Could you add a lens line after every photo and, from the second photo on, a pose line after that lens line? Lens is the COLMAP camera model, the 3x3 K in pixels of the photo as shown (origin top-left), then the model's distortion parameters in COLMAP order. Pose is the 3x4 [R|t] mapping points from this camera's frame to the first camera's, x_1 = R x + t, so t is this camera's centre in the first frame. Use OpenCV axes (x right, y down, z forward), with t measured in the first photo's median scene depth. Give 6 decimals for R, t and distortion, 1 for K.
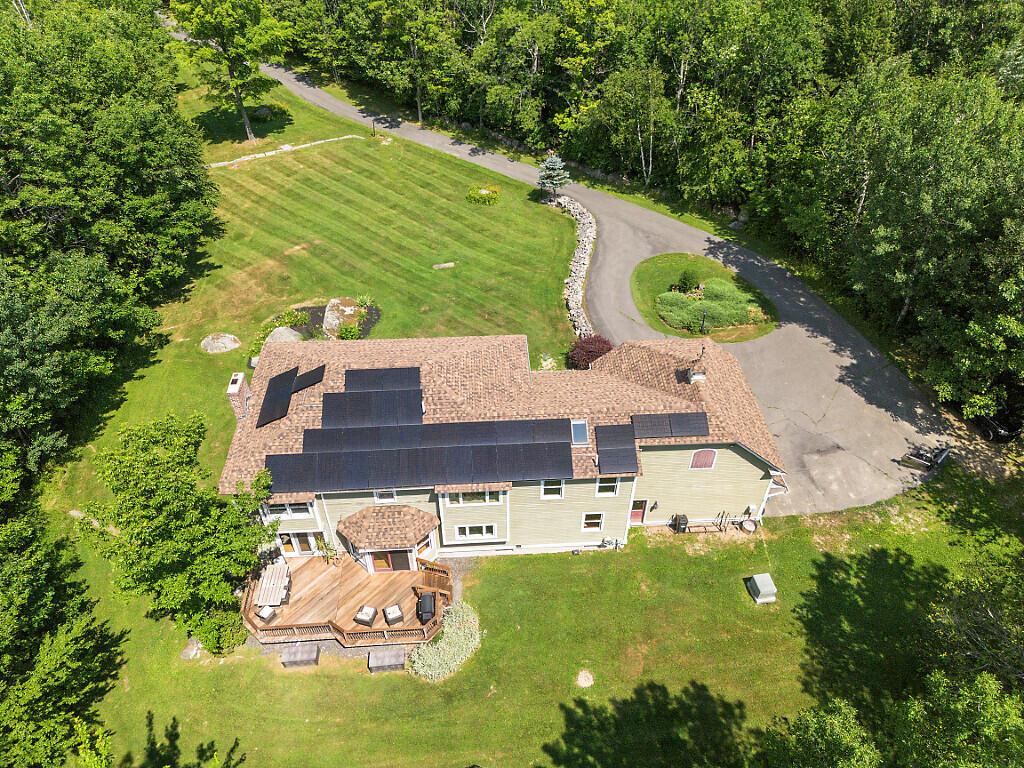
lens RADIAL K [[731.5, 0, 518.5], [0, 731.5, 391.5], [0, 0, 1]] dist [0.085477, -0.094640]
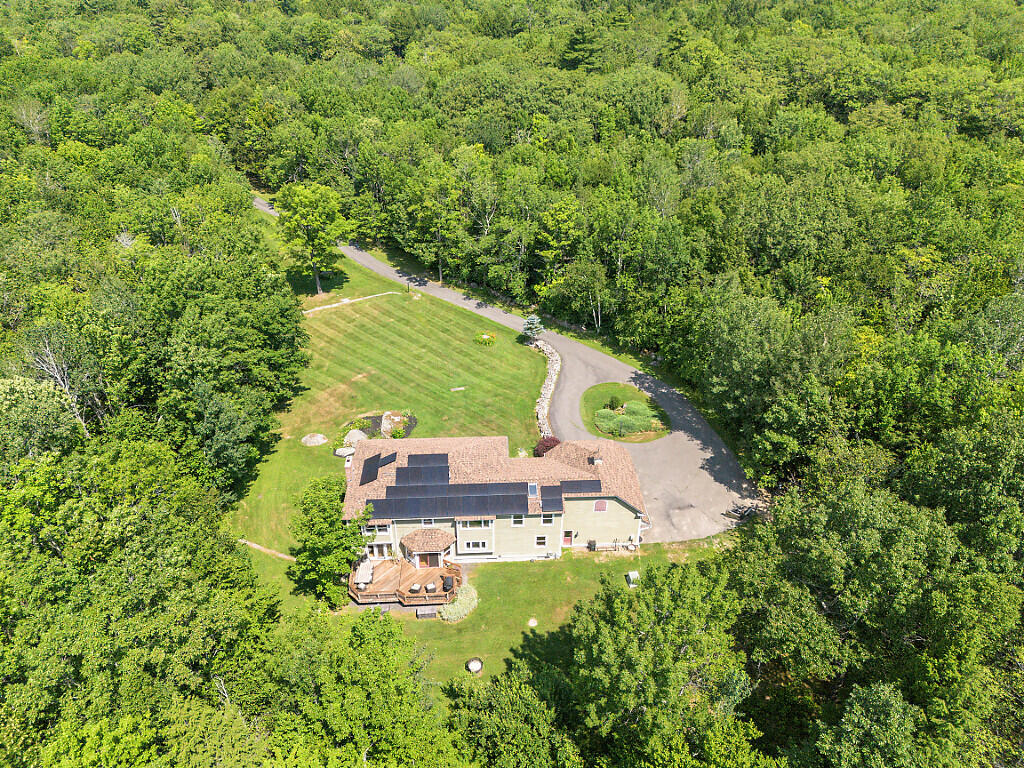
lens RADIAL K [[731.5, 0, 518.5], [0, 731.5, 391.5], [0, 0, 1]] dist [0.085477, -0.094640]
pose [[0.999929, 0.011667, -0.002338, 0.030476], [-0.011873, 0.991294, -0.131132, 0.032786], [0.000788, 0.131150, 0.991362, -0.550818]]
